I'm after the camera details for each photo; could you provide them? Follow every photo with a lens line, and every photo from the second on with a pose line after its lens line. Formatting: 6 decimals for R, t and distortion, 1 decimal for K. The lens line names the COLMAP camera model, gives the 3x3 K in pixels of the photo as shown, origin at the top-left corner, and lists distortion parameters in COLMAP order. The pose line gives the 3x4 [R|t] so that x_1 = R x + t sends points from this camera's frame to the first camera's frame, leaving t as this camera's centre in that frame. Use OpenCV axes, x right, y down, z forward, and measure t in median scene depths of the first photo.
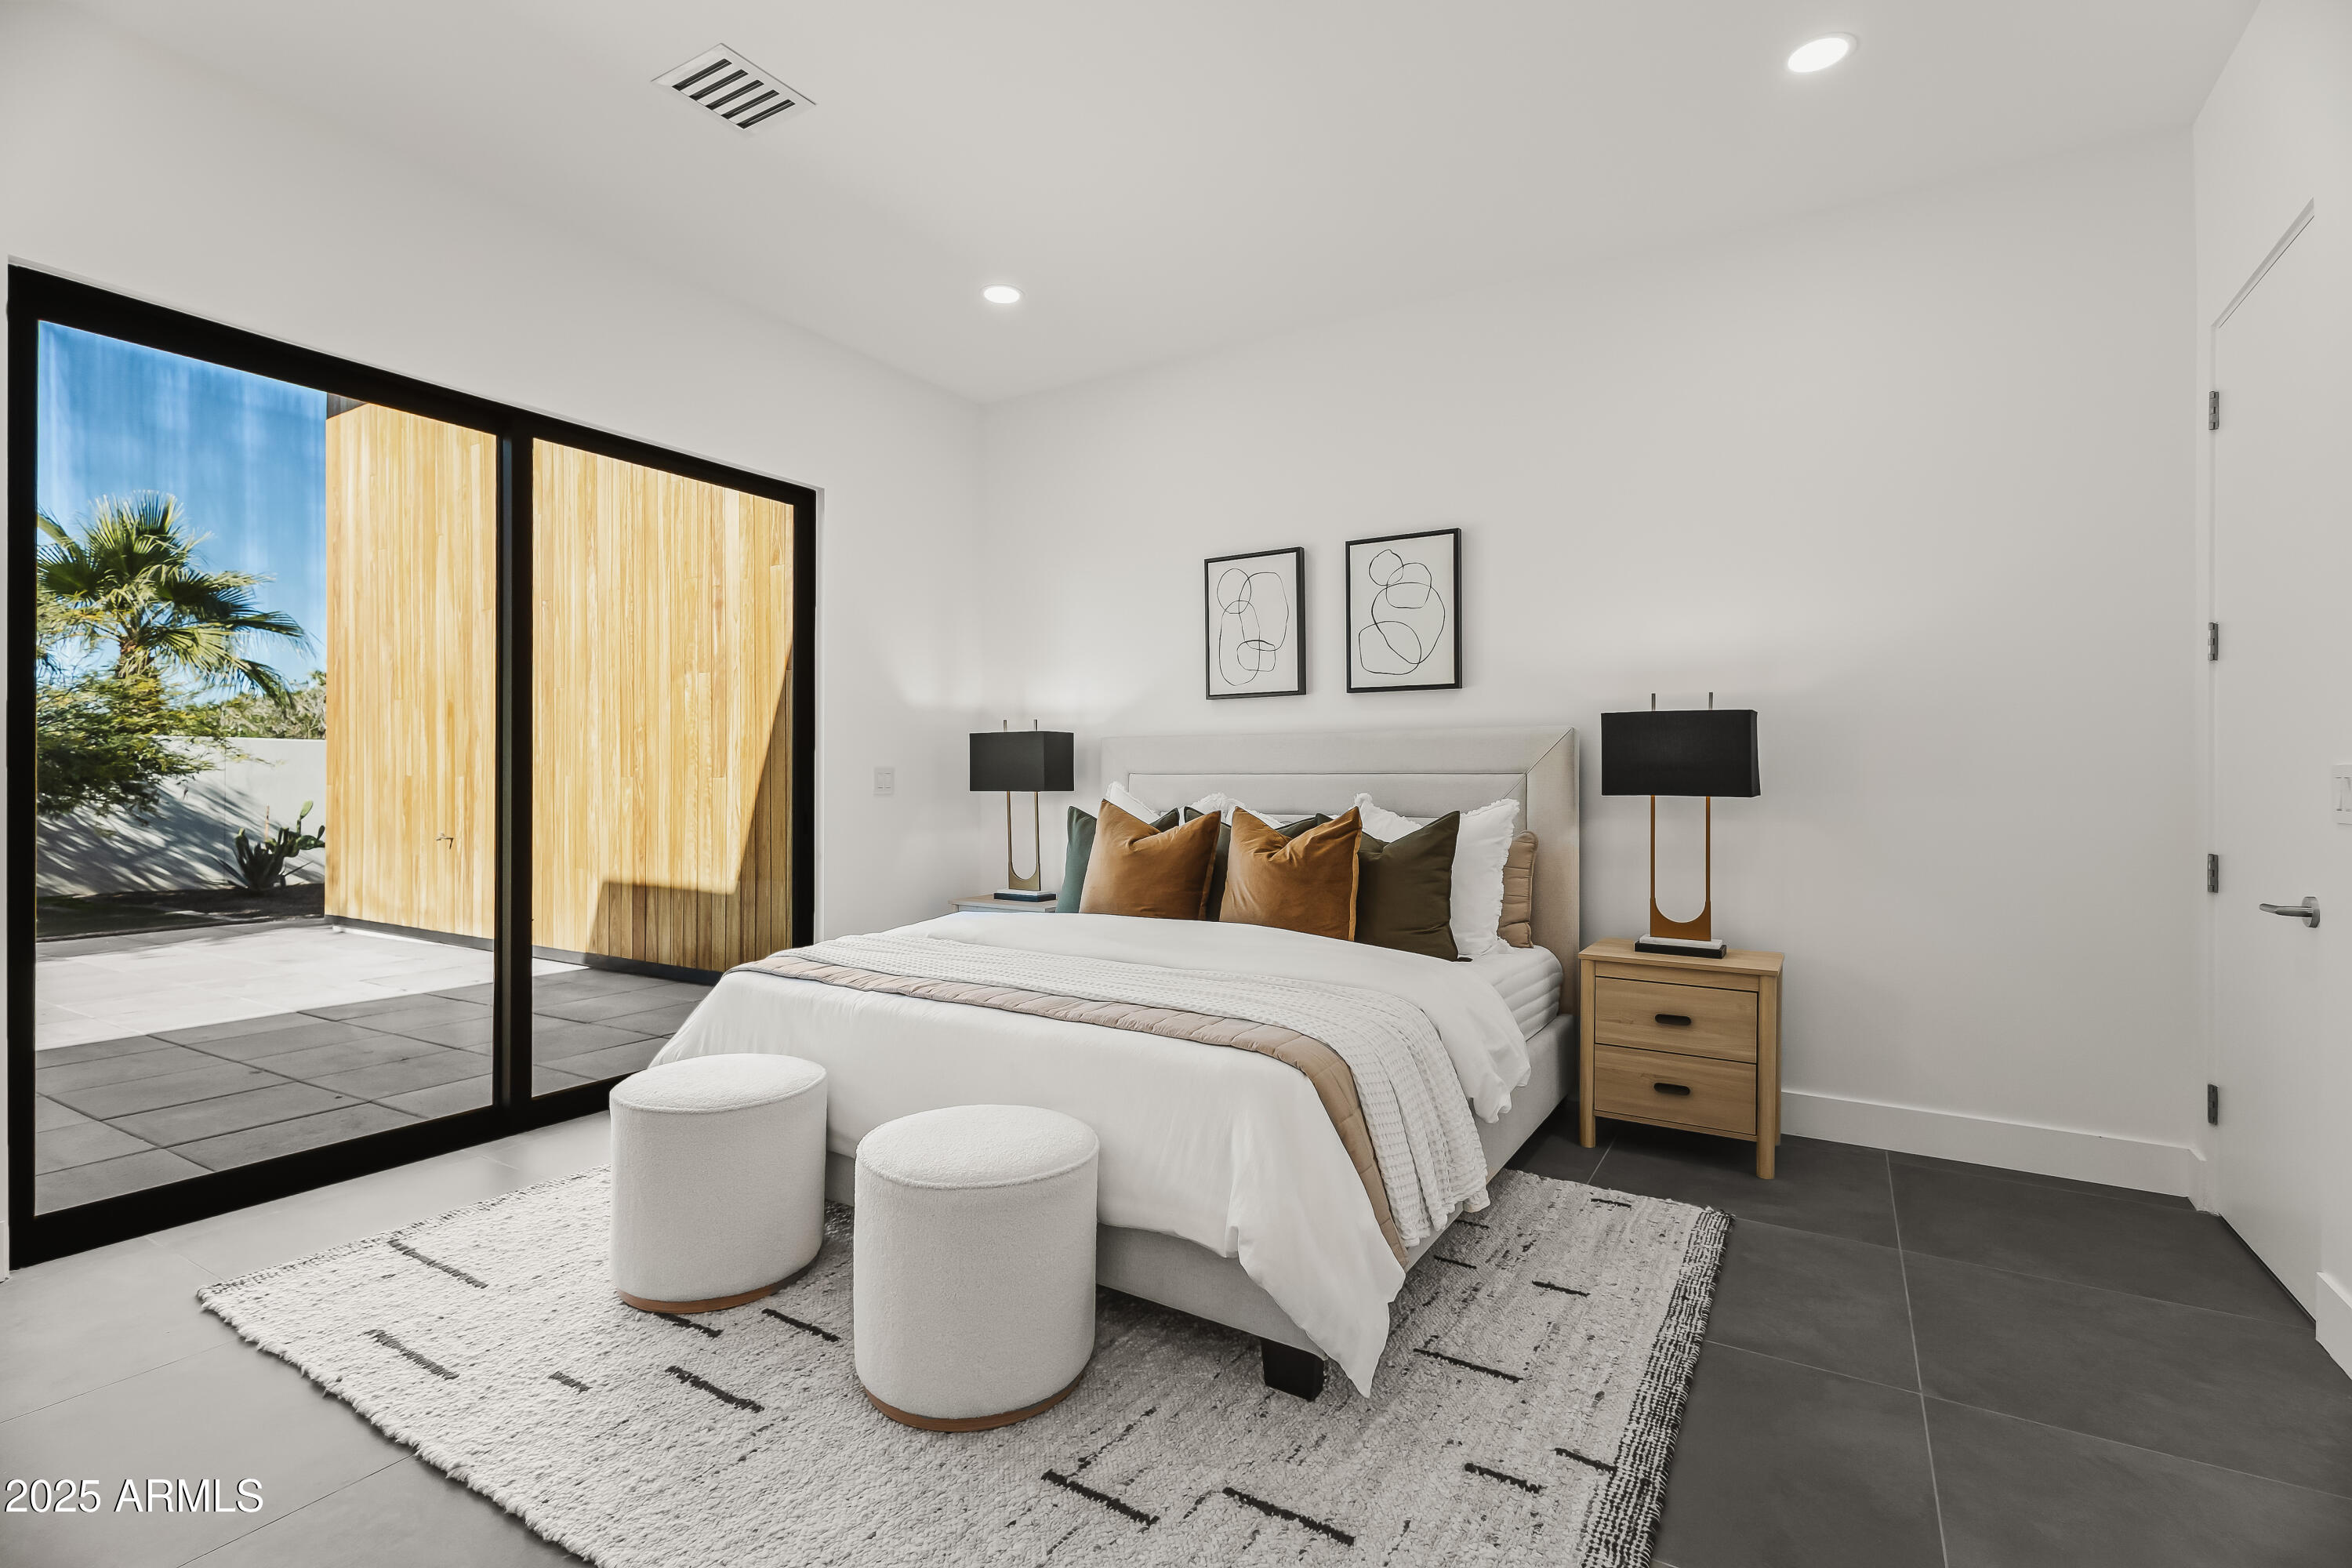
lens RADIAL K [[1083.4, 0, 1176.0], [0, 1083.4, 784.0], [0, 0, 1]] dist [0.001901, 0.000693]
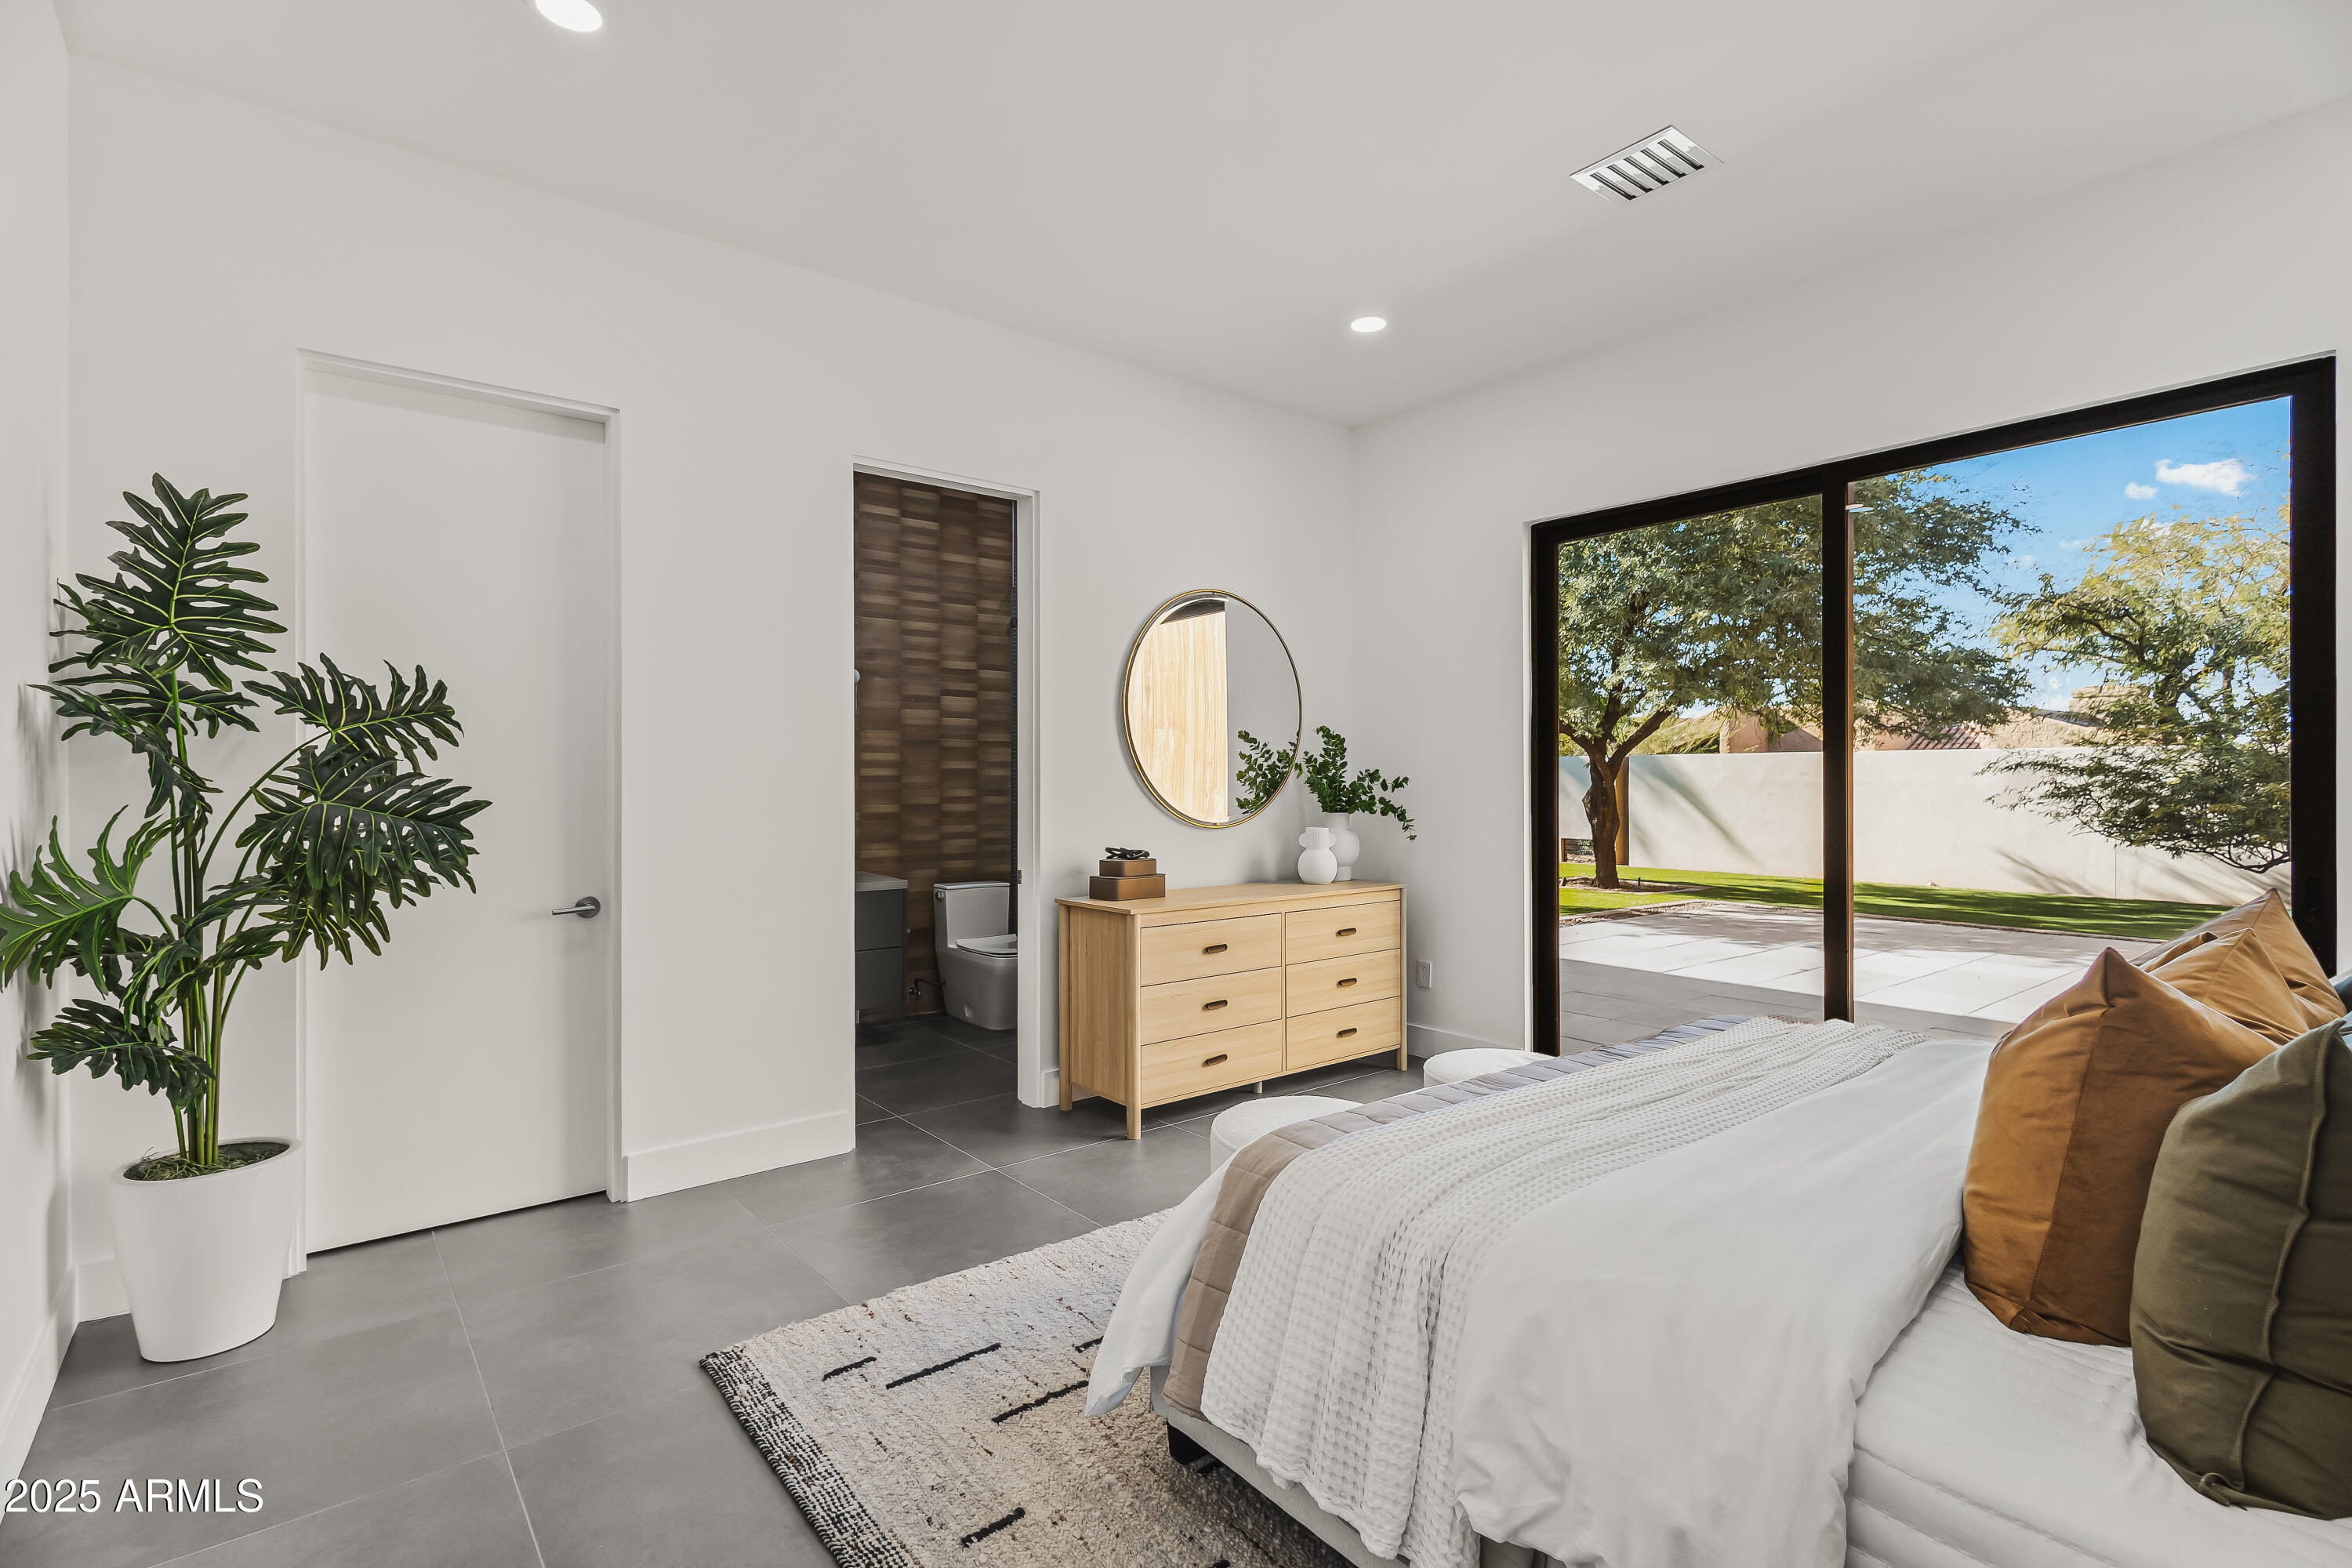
lens RADIAL K [[1083.4, 0, 1176.0], [0, 1083.4, 784.0], [0, 0, 1]] dist [0.001901, 0.000693]
pose [[-0.339908, 0.000871, -0.940458, 1.220986], [0.002504, 0.999997, 0.000021, -0.071622], [0.940455, -0.002347, -0.339909, 1.523067]]
